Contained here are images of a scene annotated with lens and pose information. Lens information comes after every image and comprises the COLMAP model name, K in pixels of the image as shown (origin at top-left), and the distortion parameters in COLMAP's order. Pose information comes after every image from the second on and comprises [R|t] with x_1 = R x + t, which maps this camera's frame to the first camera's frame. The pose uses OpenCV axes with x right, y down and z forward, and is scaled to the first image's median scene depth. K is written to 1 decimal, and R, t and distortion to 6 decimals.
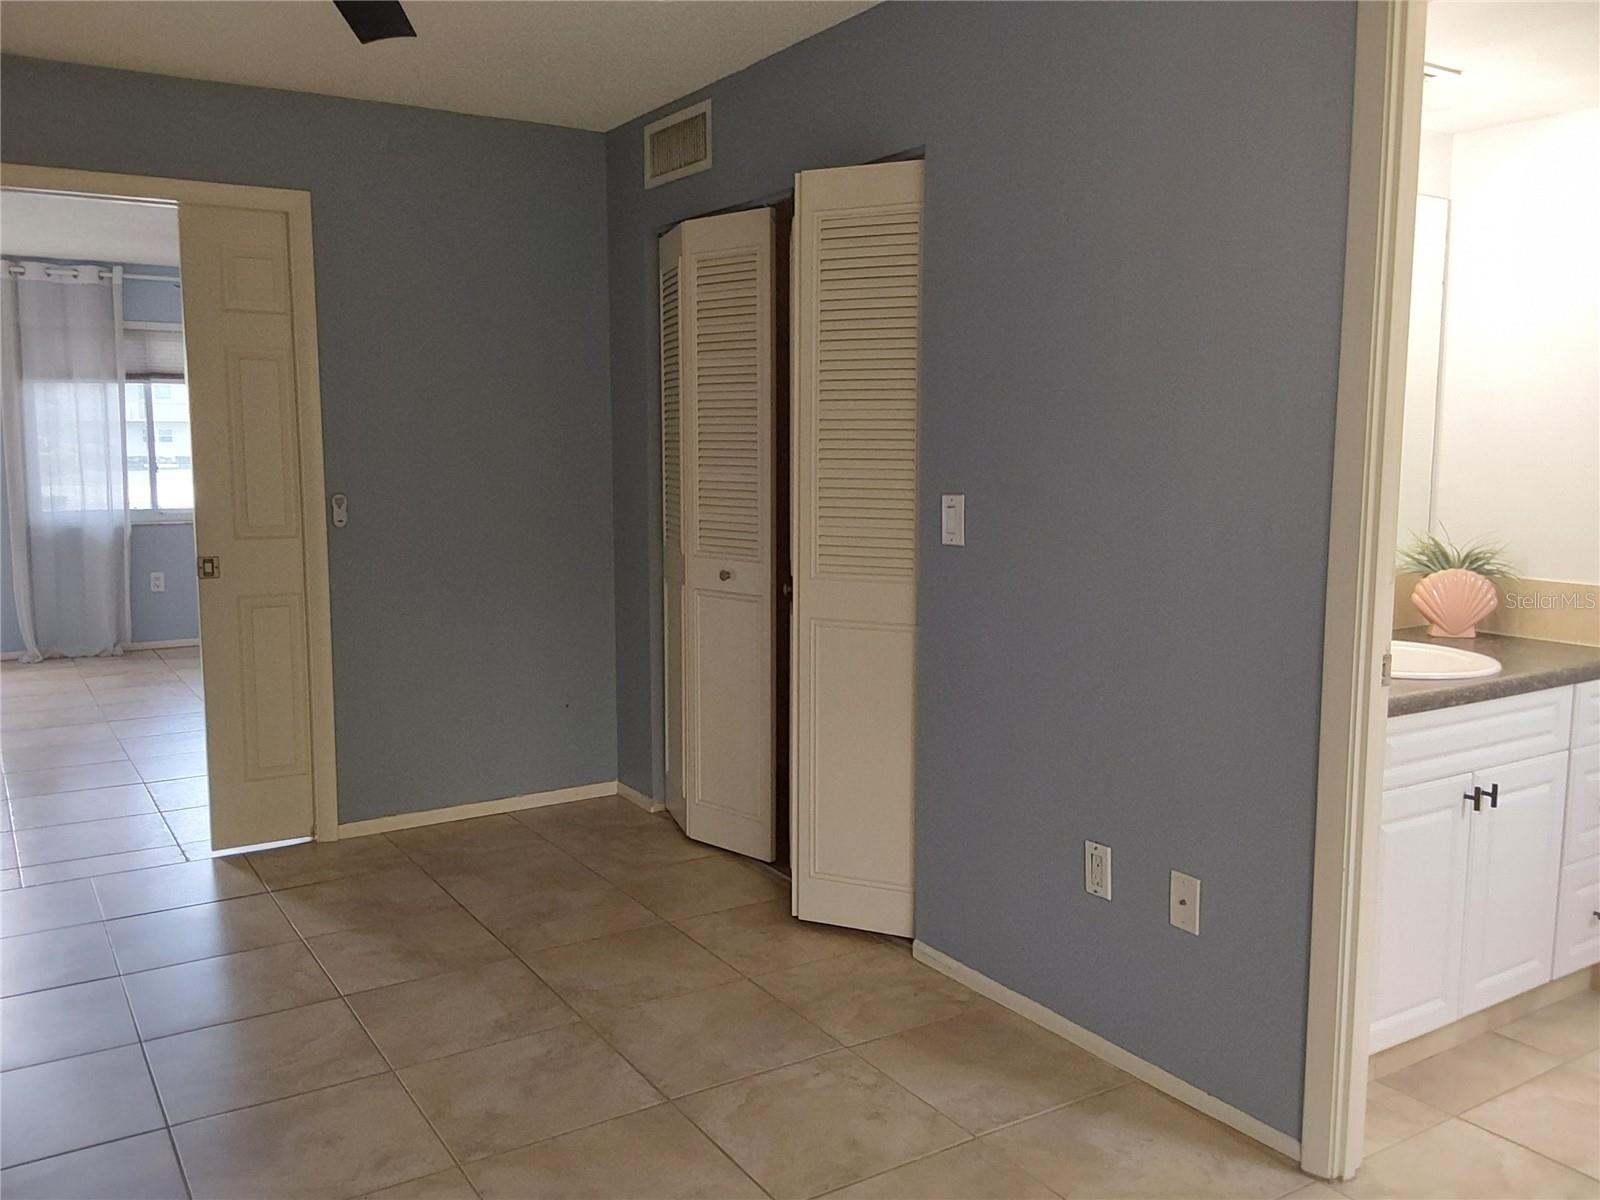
lens RADIAL K [[1279.8, 0, 796.1], [0, 1279.8, 600.4], [0, 0, 1]] dist [0.131308, -0.209404]
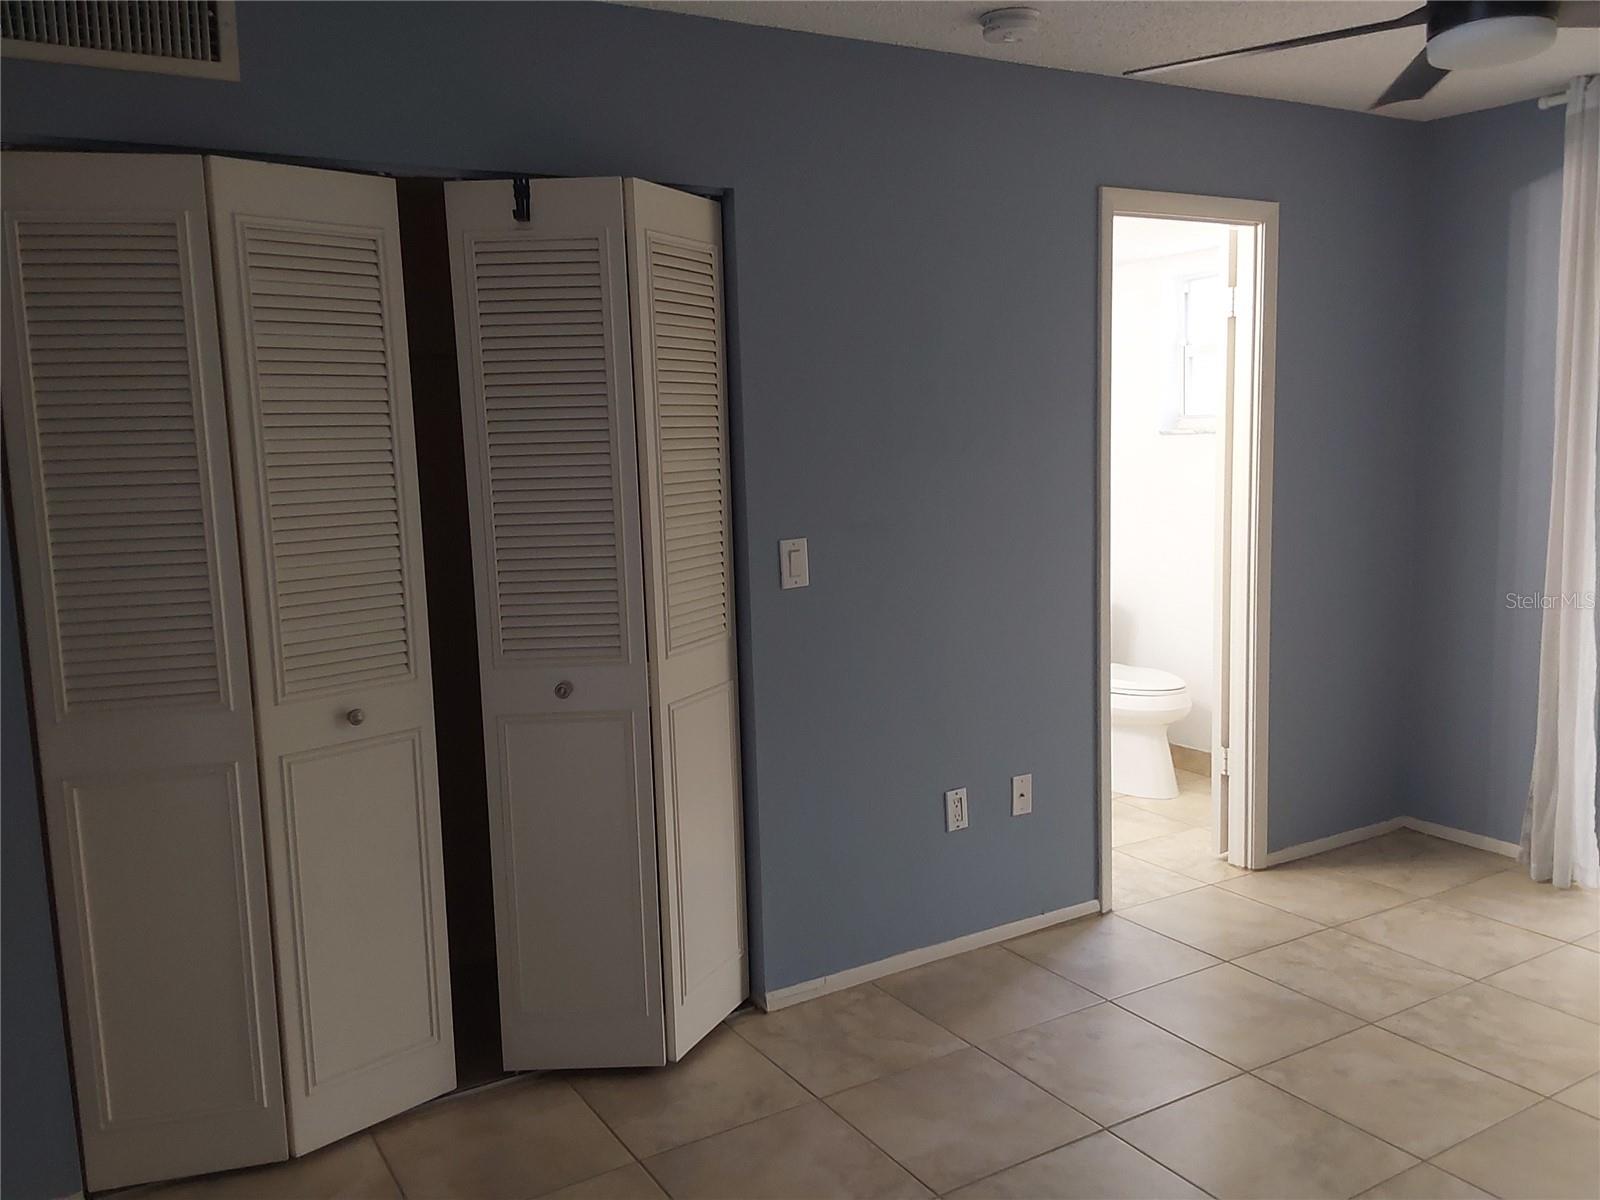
lens RADIAL K [[1279.8, 0, 796.1], [0, 1279.8, 600.4], [0, 0, 1]] dist [0.131308, -0.209404]
pose [[0.033827, -0.136074, 0.990121, -0.862213], [0.157523, 0.979031, 0.129168, -0.158737], [-0.986936, 0.151598, 0.054552, 0.901970]]
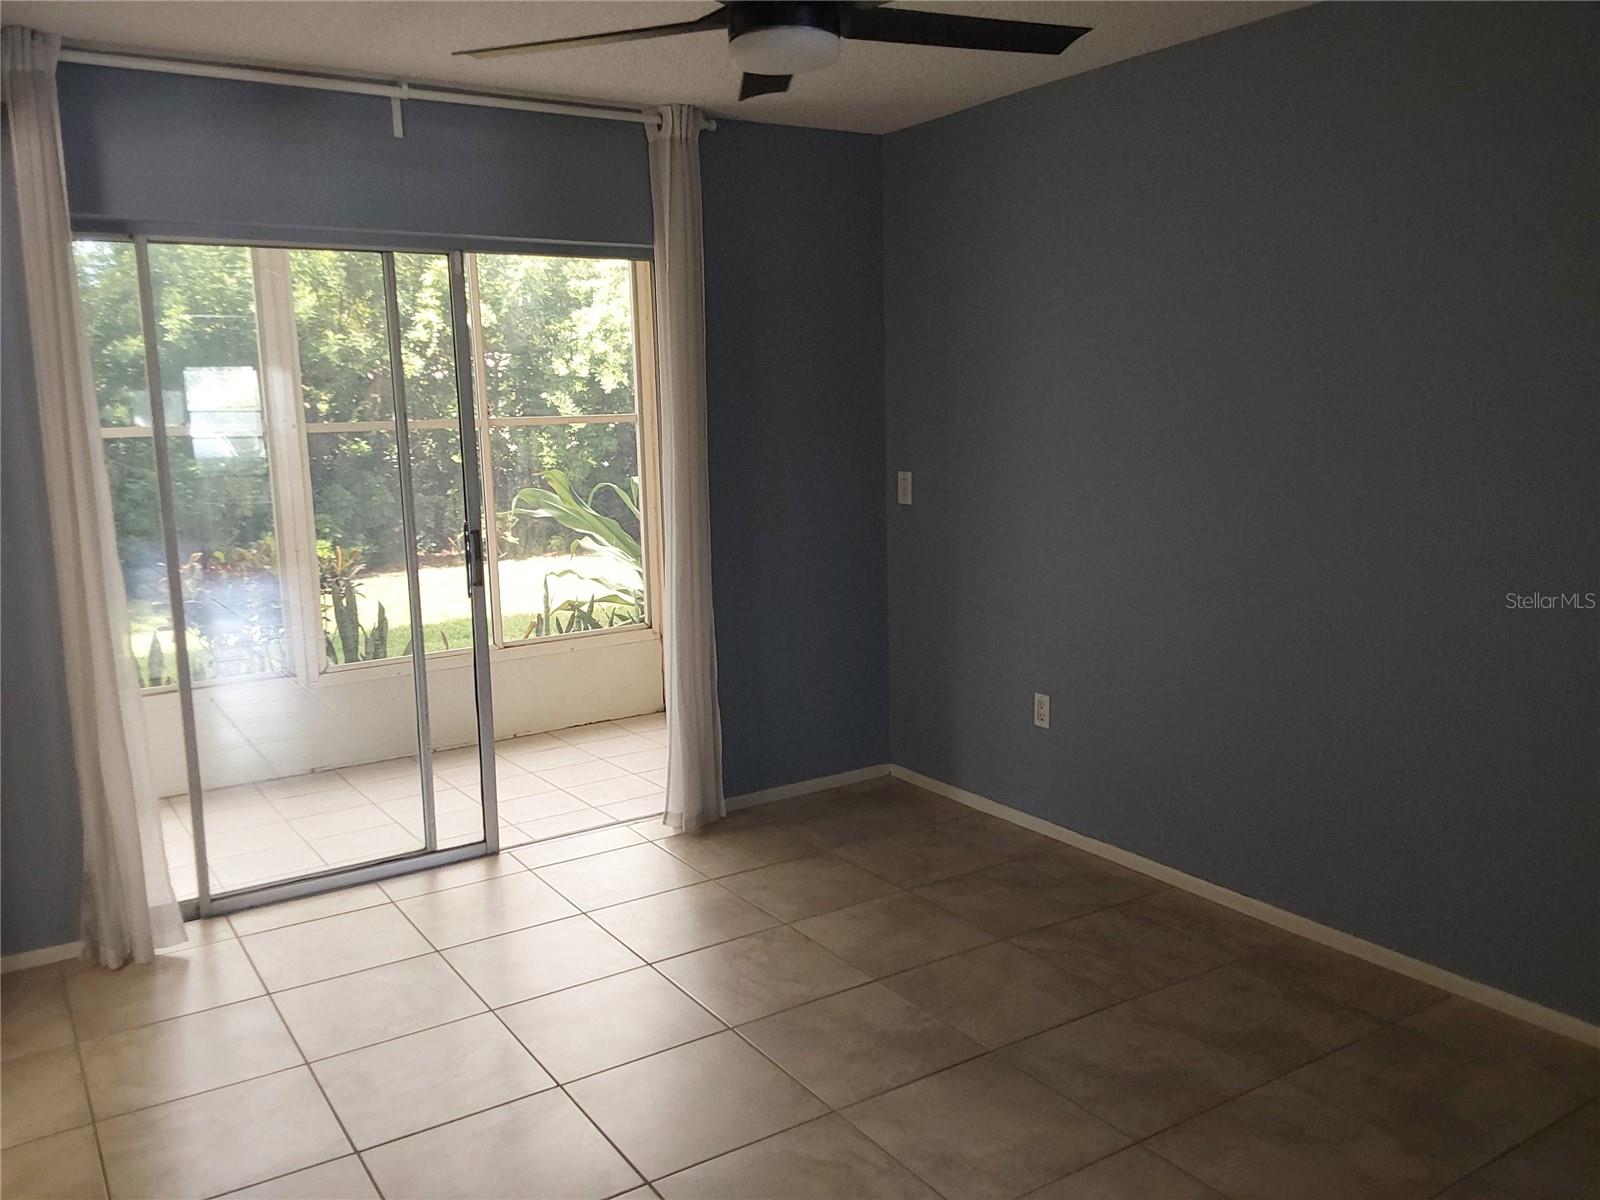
lens RADIAL K [[1280.6, 0, 793.1], [0, 1280.6, 596.5], [0, 0, 1]] dist [0.152699, -0.188912]
pose [[-0.999788, 0.017527, 0.010816, -0.219584], [0.019833, 0.960901, 0.276182, -0.208444], [-0.005552, 0.276338, -0.961045, 1.266129]]
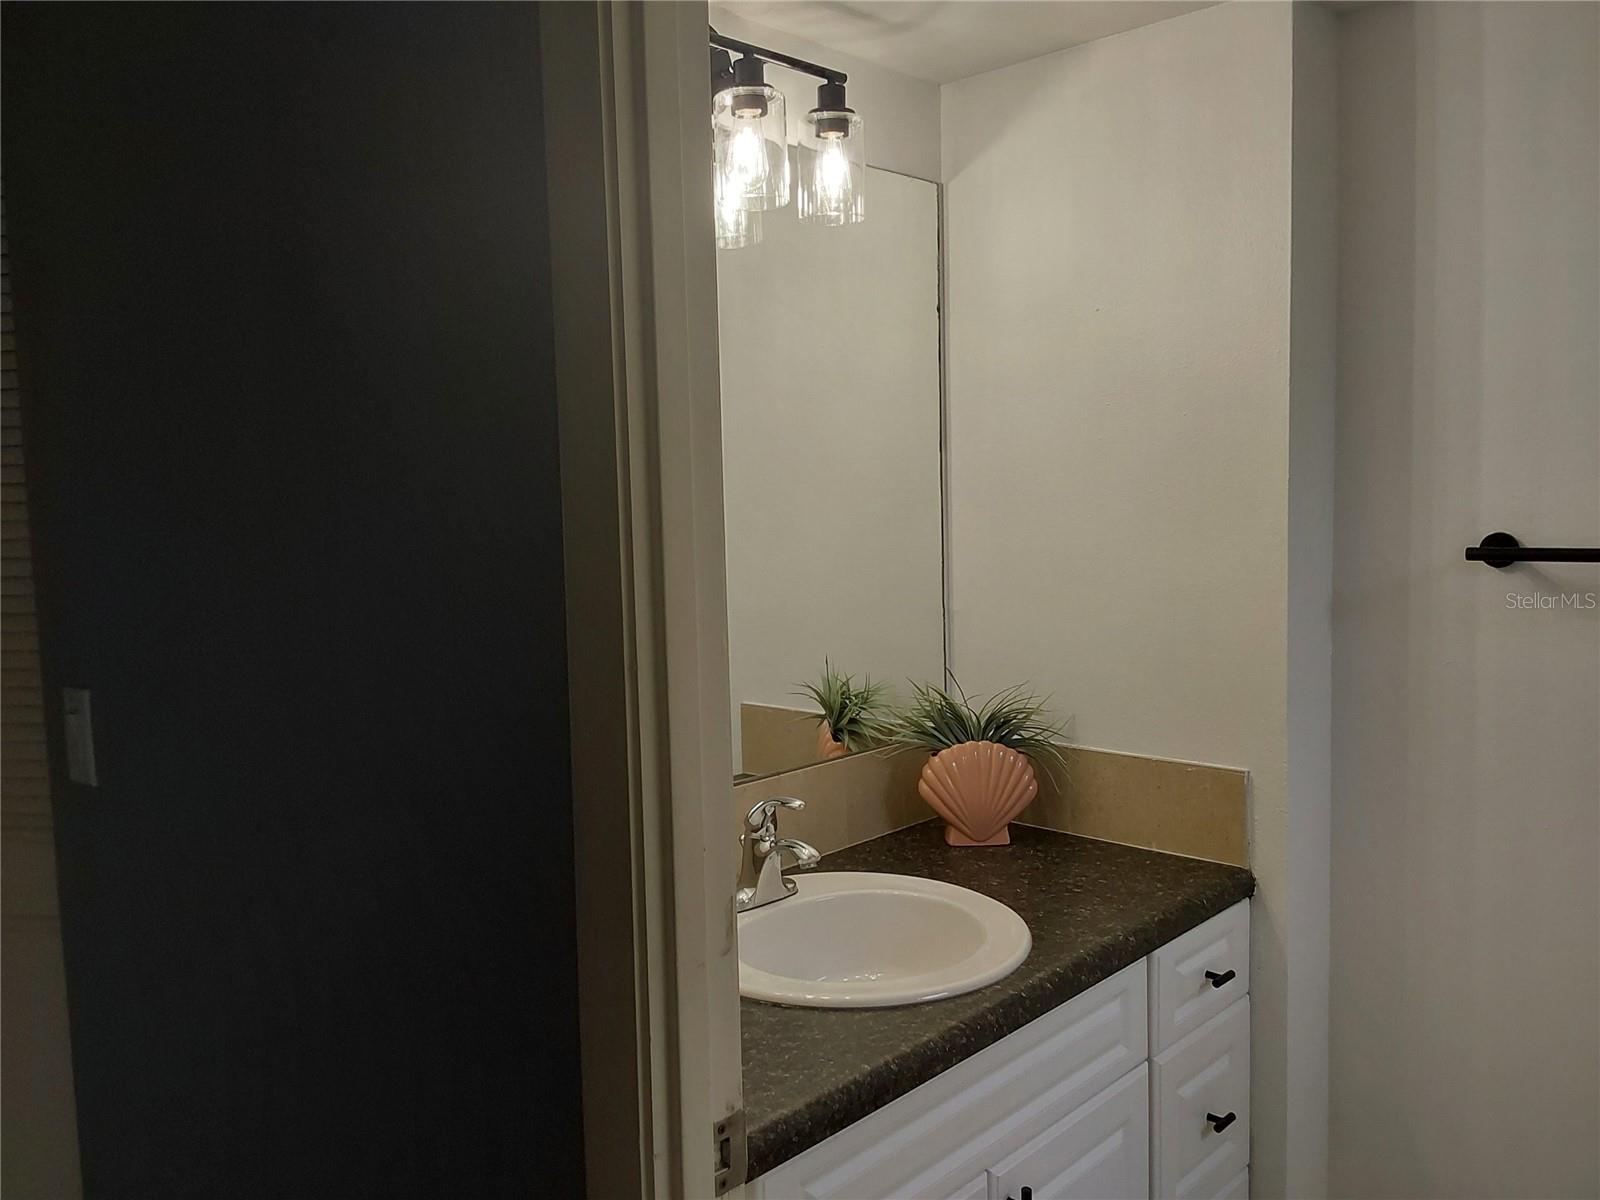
lens RADIAL K [[1279.8, 0, 796.1], [0, 1279.8, 600.4], [0, 0, 1]] dist [0.131308, -0.209404]
pose [[0.966767, -0.049280, 0.250864, 0.259041], [0.059786, 0.997617, -0.034429, -0.077135], [-0.248569, 0.048283, 0.967410, 0.394295]]
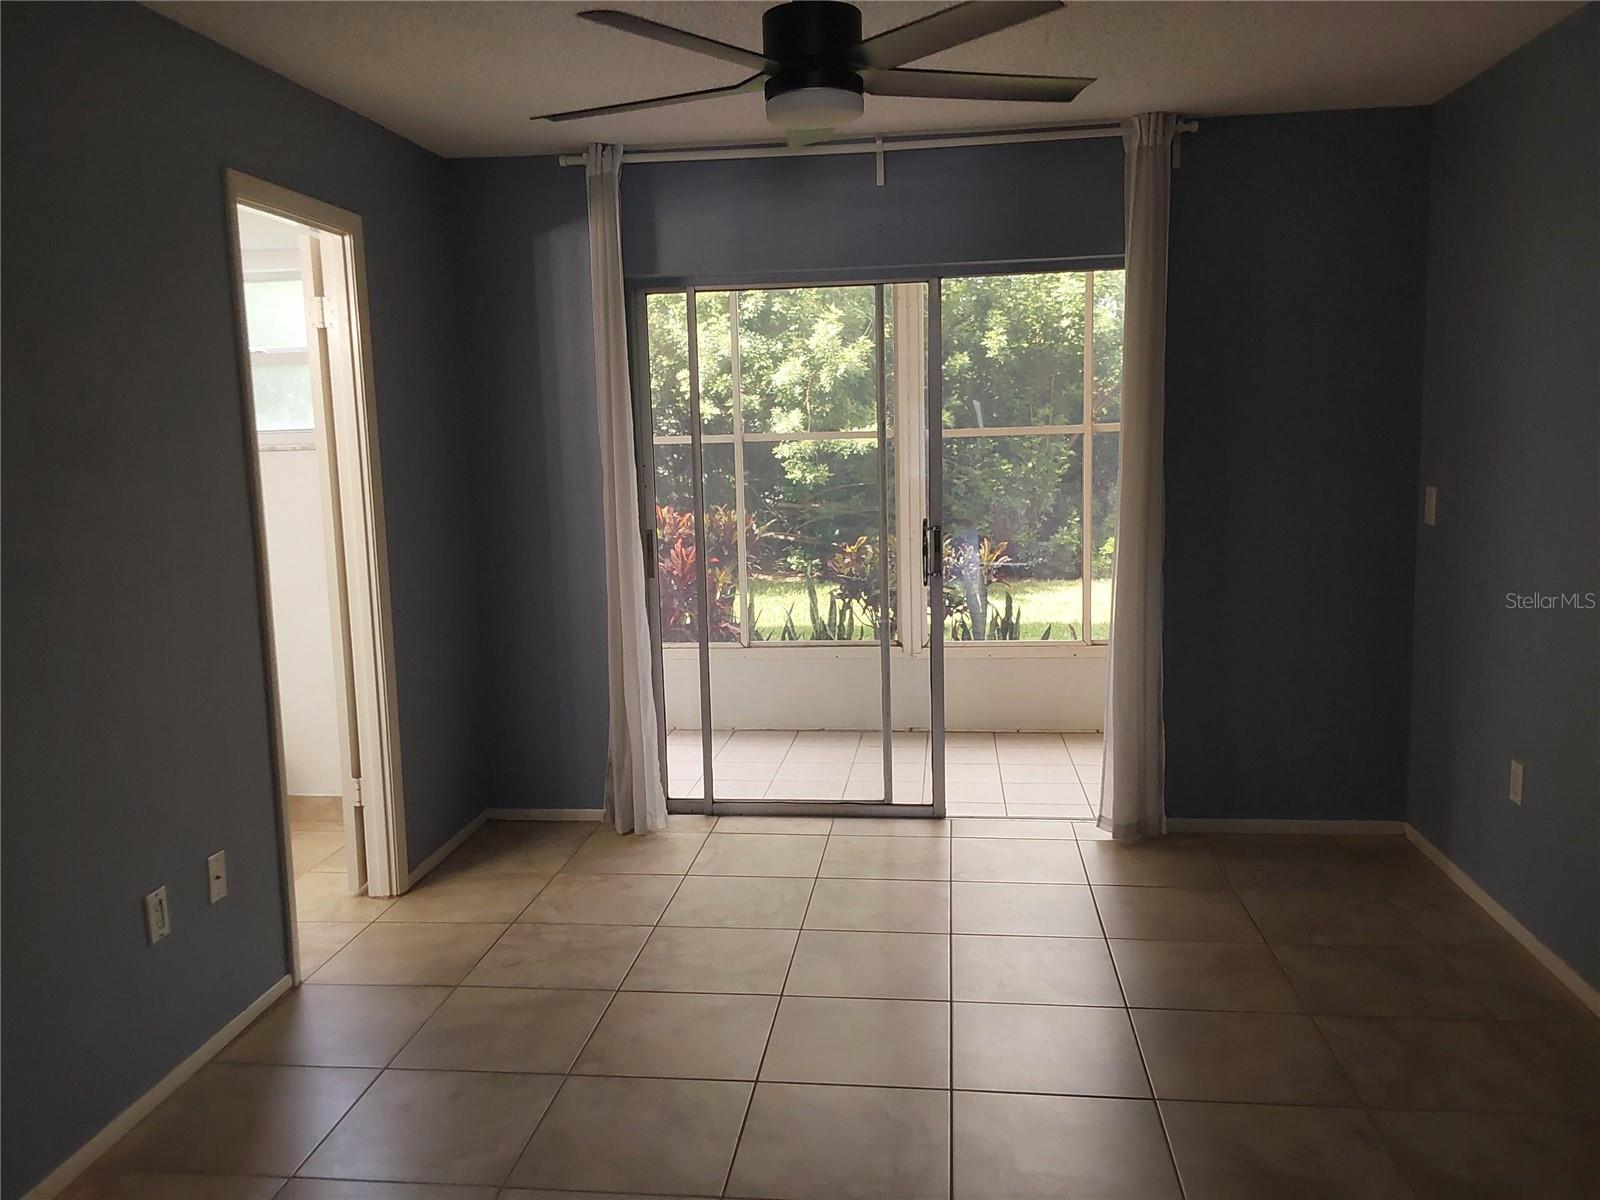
lens RADIAL K [[1279.8, 0, 796.1], [0, 1279.8, 600.4], [0, 0, 1]] dist [0.131308, -0.209404]
pose [[-0.770310, -0.074570, 0.633295, -0.679870], [0.100003, 0.966723, 0.235470, -0.194271], [-0.629780, 0.244716, -0.737219, 1.182450]]
